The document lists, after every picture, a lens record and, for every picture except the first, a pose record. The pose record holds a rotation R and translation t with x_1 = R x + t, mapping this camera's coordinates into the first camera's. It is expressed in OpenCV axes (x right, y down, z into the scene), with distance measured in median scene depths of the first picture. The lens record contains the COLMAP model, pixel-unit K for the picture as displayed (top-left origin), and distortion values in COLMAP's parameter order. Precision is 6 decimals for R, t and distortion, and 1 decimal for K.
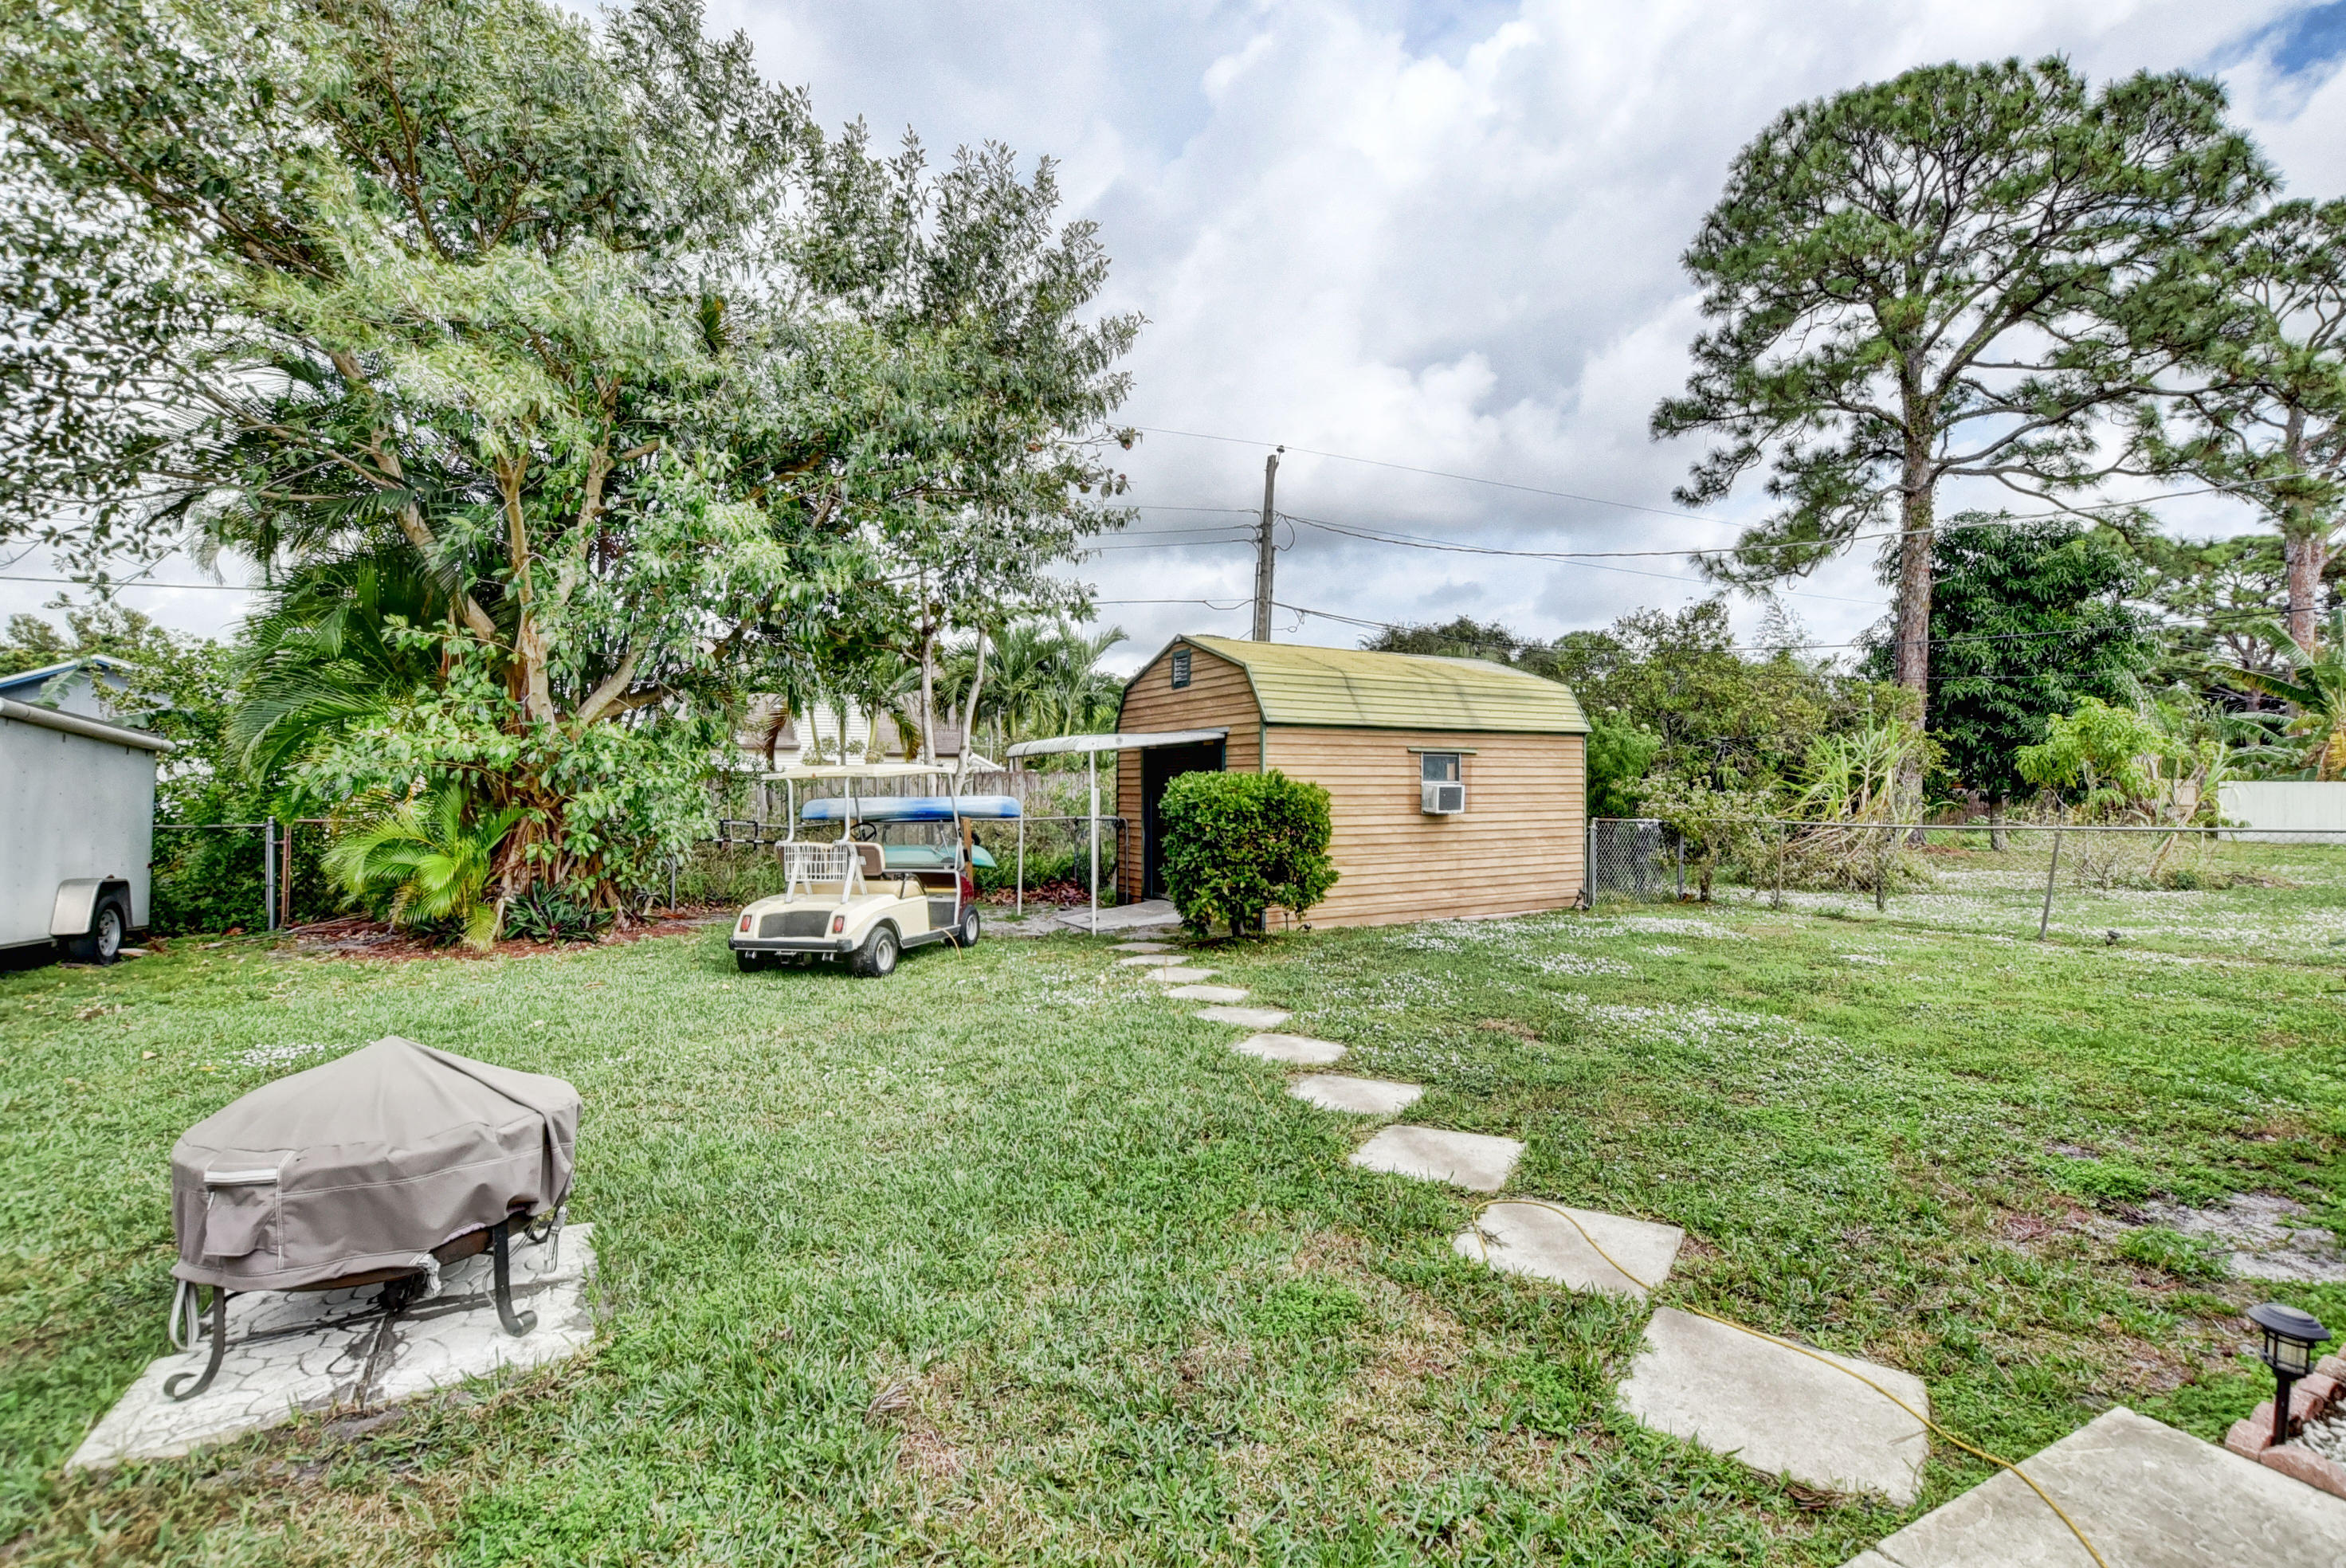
lens RADIAL K [[1037.2, 0, 1175.9], [0, 1037.2, 798.2], [0, 0, 1]] dist [-0.032562, 0.003385]
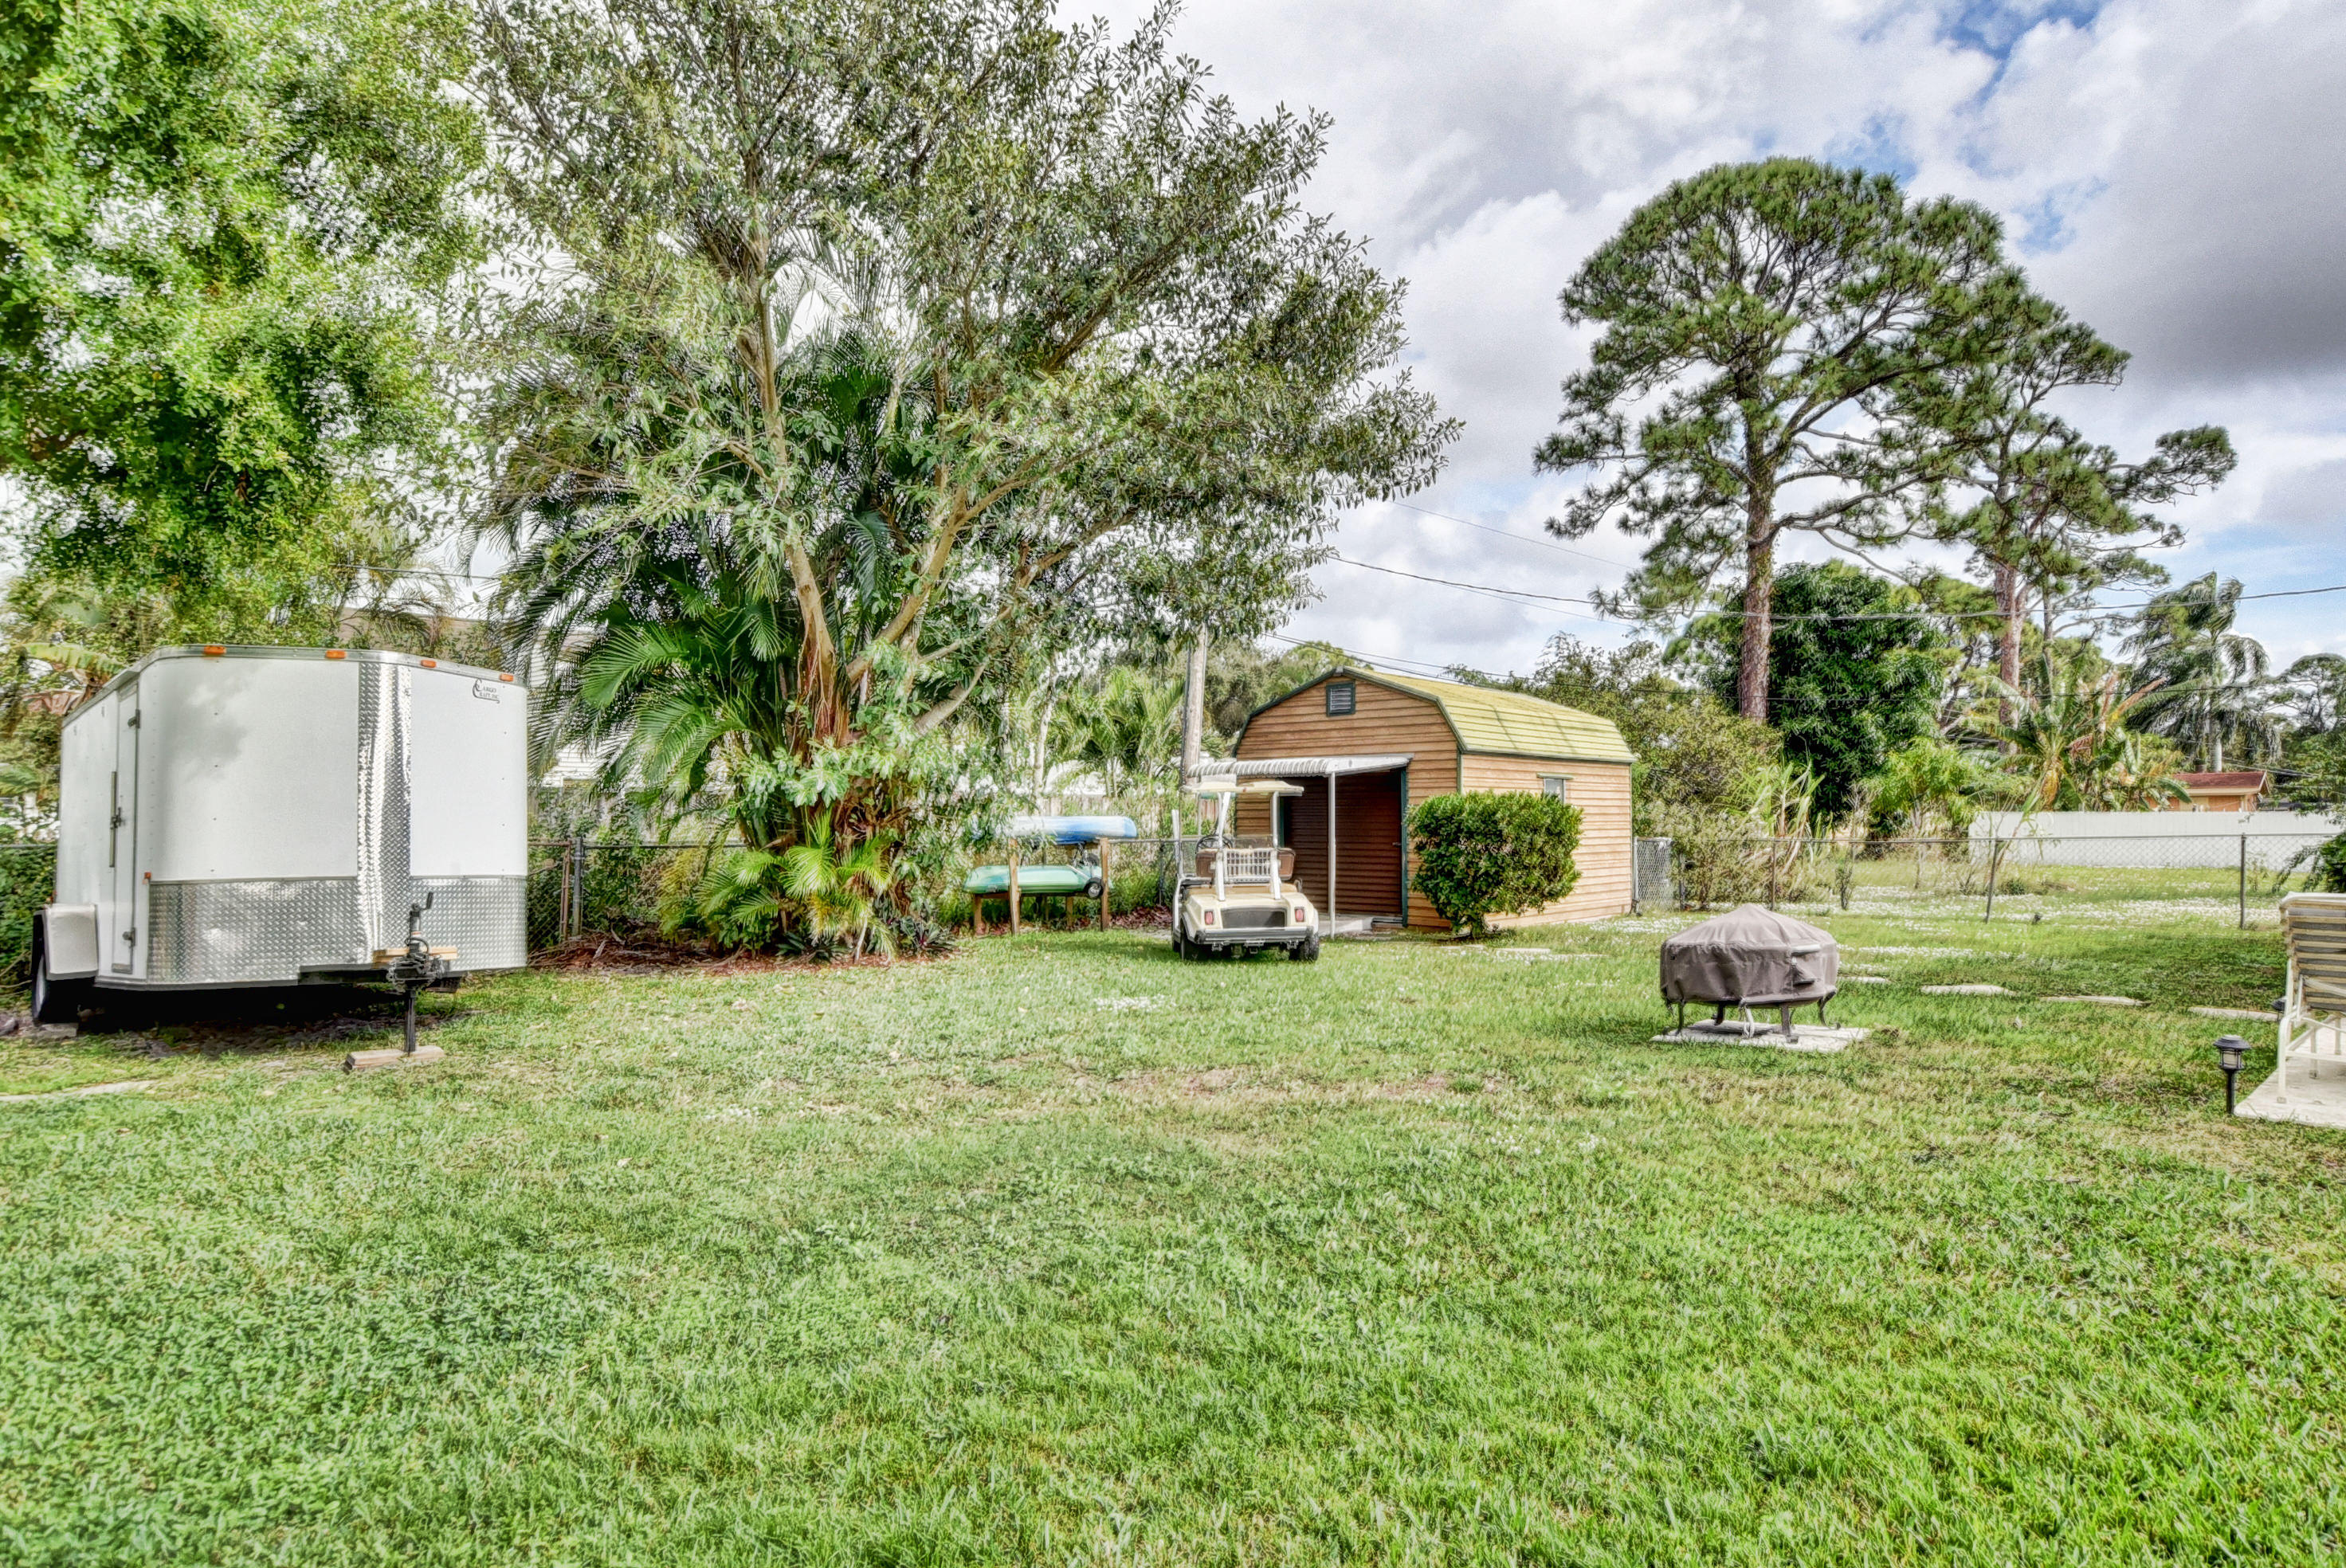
lens RADIAL K [[1381.9, 0, 1168.7], [0, 1381.9, 784.6], [0, 0, 1]] dist [-0.000735, -0.001811]
pose [[0.941419, 0.010002, 0.337090, -0.363370], [0.003239, 0.999246, -0.038694, 0.011480], [-0.337222, 0.037519, 0.940677, -0.161841]]
